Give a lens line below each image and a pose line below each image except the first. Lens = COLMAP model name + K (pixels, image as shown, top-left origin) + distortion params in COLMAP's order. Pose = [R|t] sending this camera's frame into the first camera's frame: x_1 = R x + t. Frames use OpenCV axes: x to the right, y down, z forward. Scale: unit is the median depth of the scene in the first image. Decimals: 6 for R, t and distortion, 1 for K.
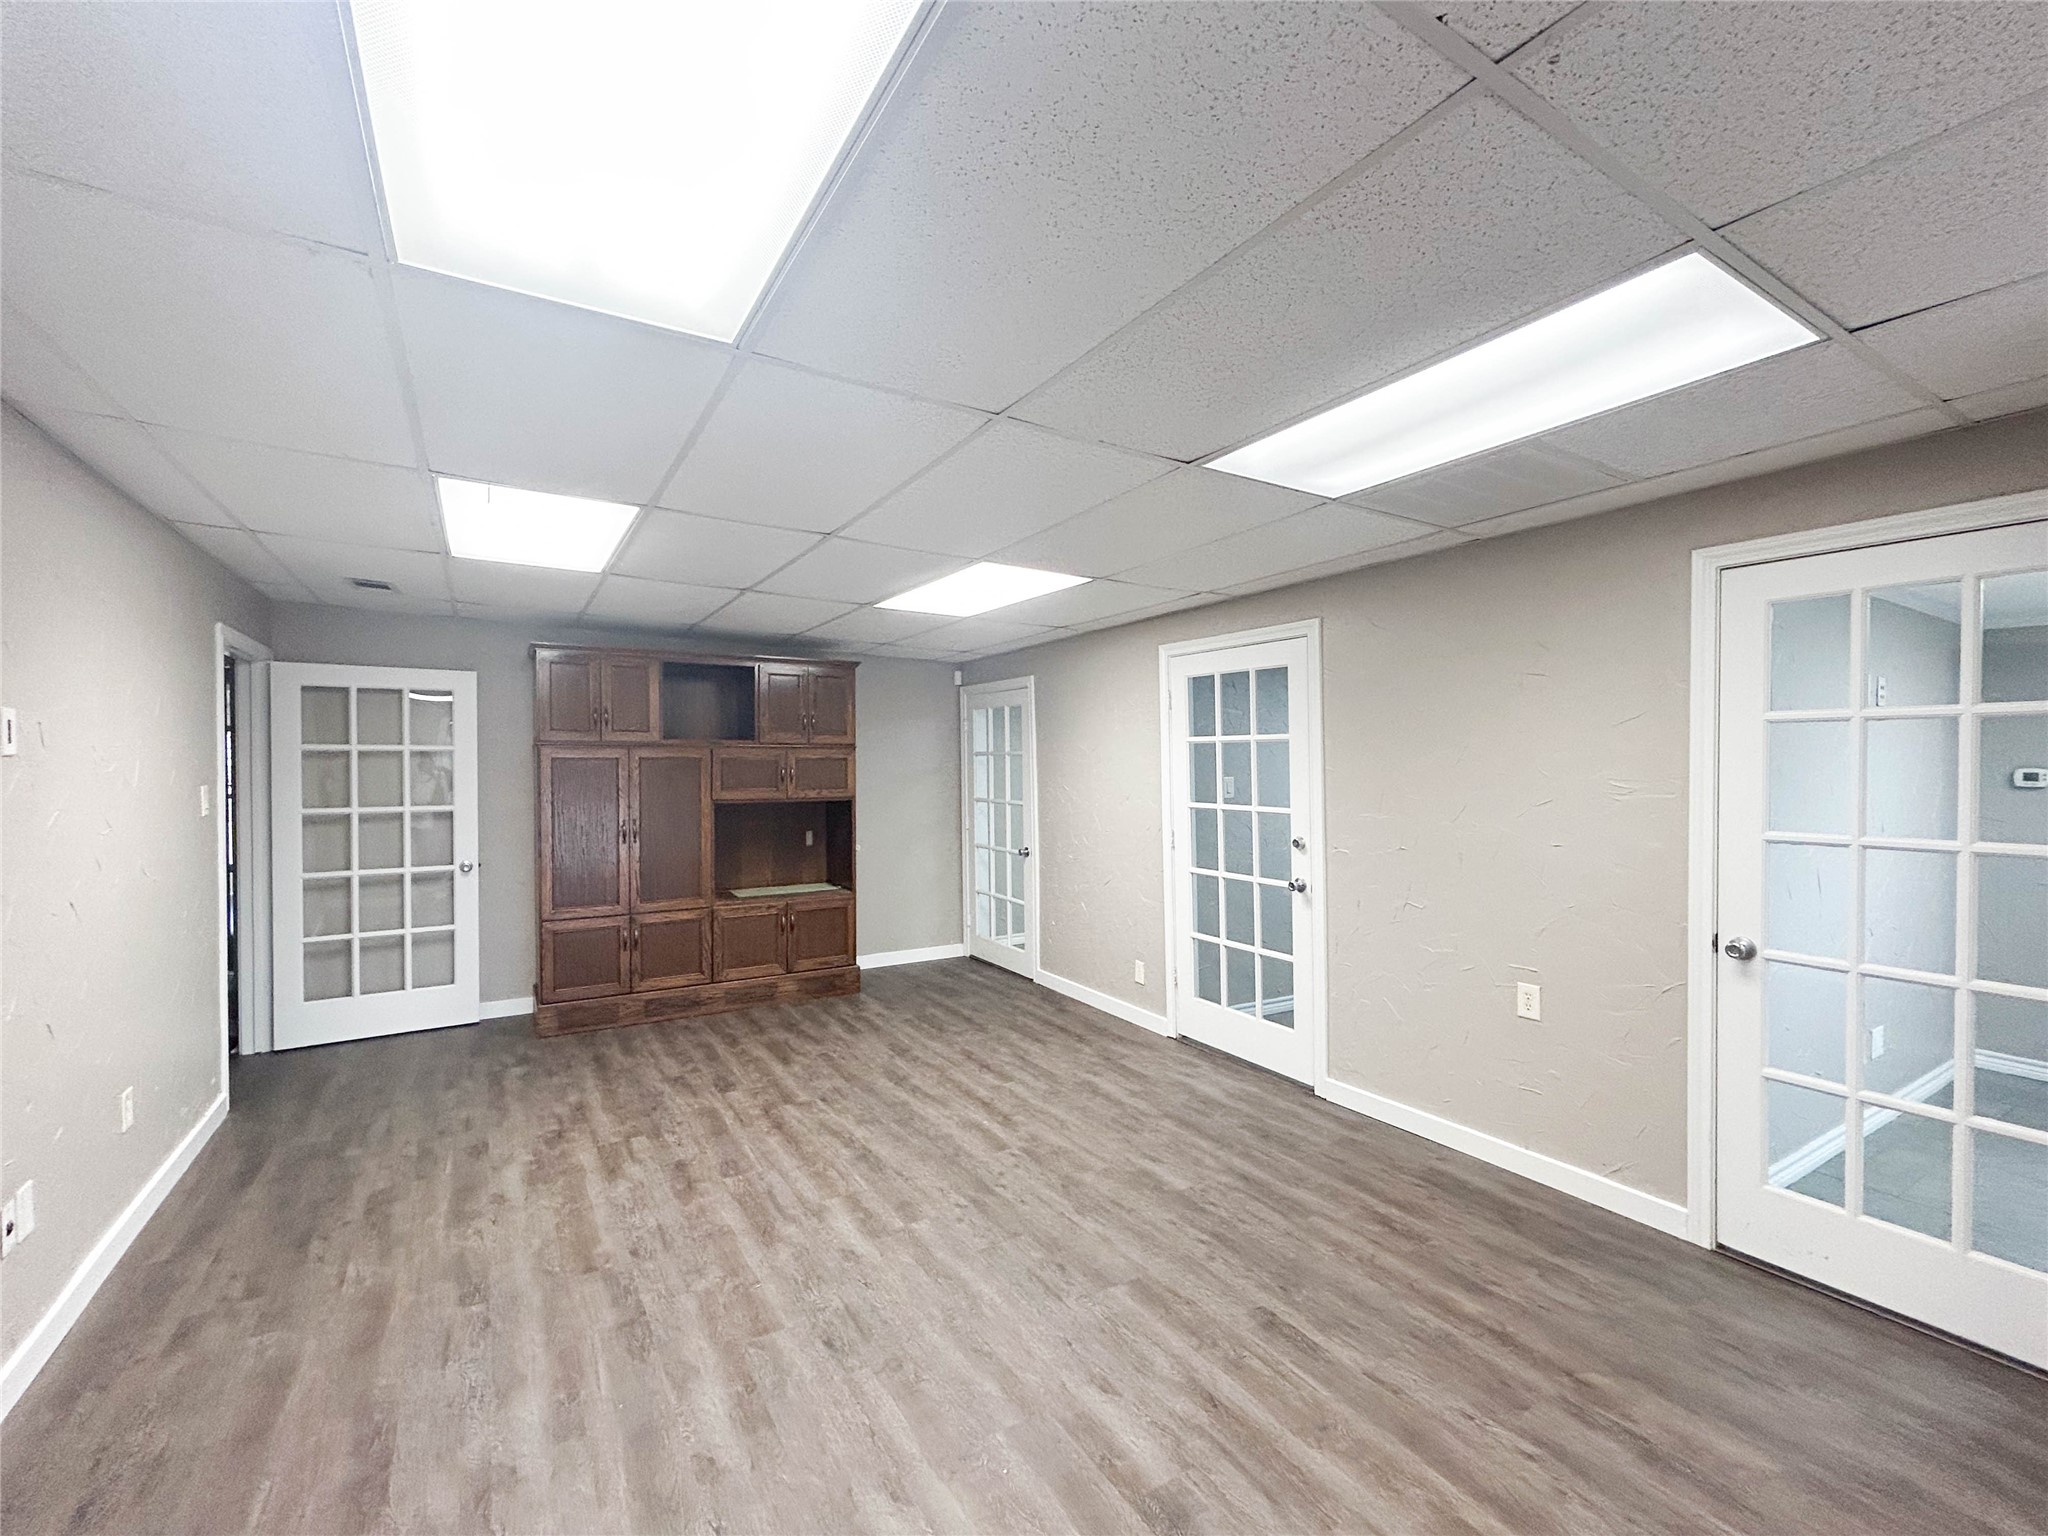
lens RADIAL K [[869.7, 0, 1021.9], [0, 869.7, 755.0], [0, 0, 1]] dist [-0.014847, 0.000077]
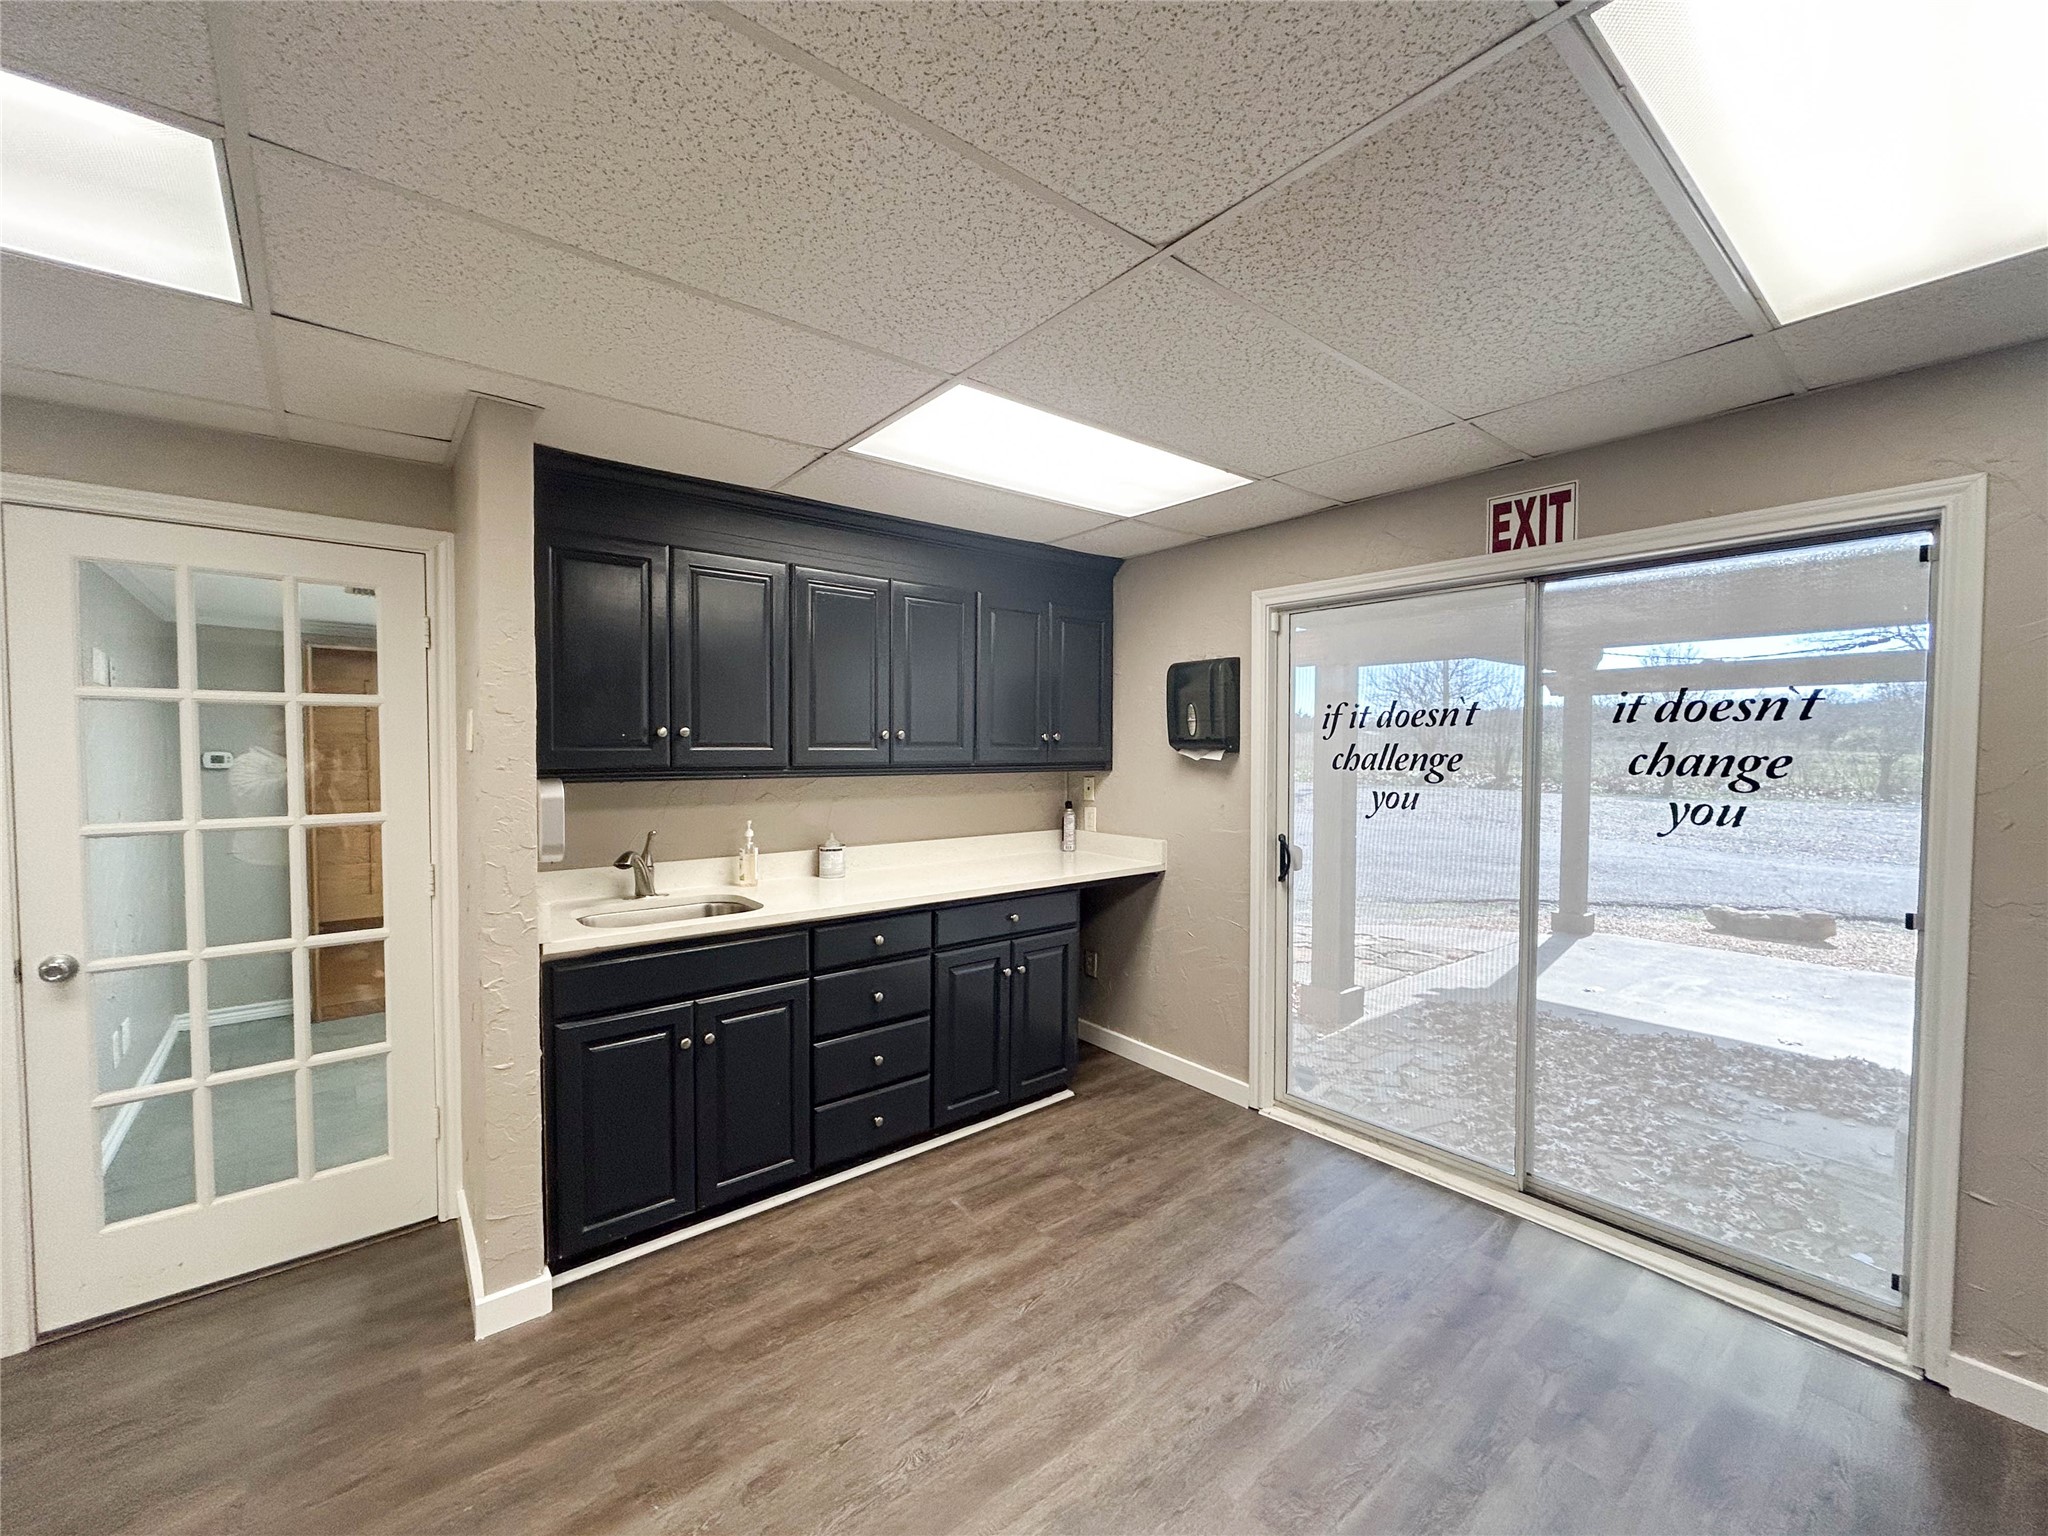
lens RADIAL K [[841.2, 0, 1023.3], [0, 841.2, 776.7], [0, 0, 1]] dist [0.012681, 0.000121]
pose [[-0.143169, -0.030997, 0.989213, -0.113754], [-0.013521, 0.999477, 0.029362, 0.002948], [-0.989606, -0.009172, -0.143513, 0.198226]]
